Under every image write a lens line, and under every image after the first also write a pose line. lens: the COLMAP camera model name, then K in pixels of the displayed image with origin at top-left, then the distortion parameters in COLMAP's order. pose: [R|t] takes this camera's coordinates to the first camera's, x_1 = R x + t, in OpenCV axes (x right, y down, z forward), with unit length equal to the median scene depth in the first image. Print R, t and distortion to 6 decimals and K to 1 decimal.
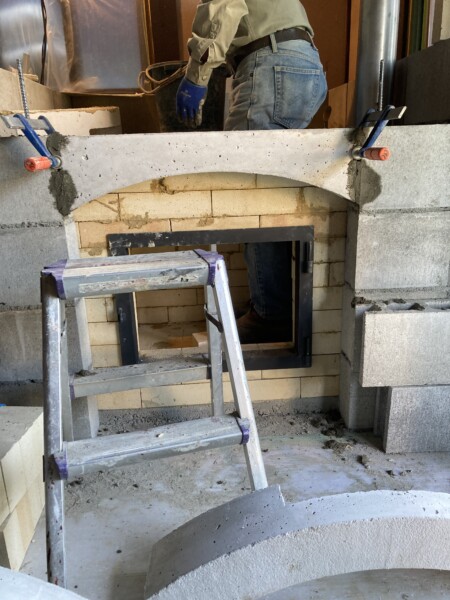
lens RADIAL K [[489.6, 0, 227.0], [0, 489.6, 297.7], [0, 0, 1]] dist [0.007109, -0.003555]
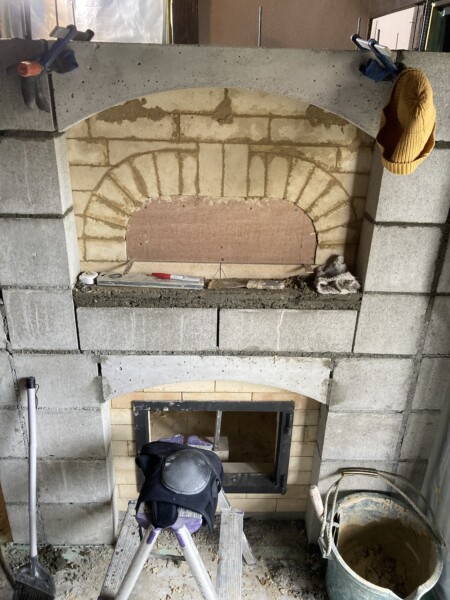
lens RADIAL K [[489.6, 0, 222.6], [0, 489.6, 302.6], [0, 0, 1]] dist [0.007109, -0.003555]
pose [[0.997217, 0.072454, -0.017577, -0.004619], [-0.069787, 0.990085, 0.121904, -0.552367], [0.026236, -0.120338, 0.992386, -0.231359]]
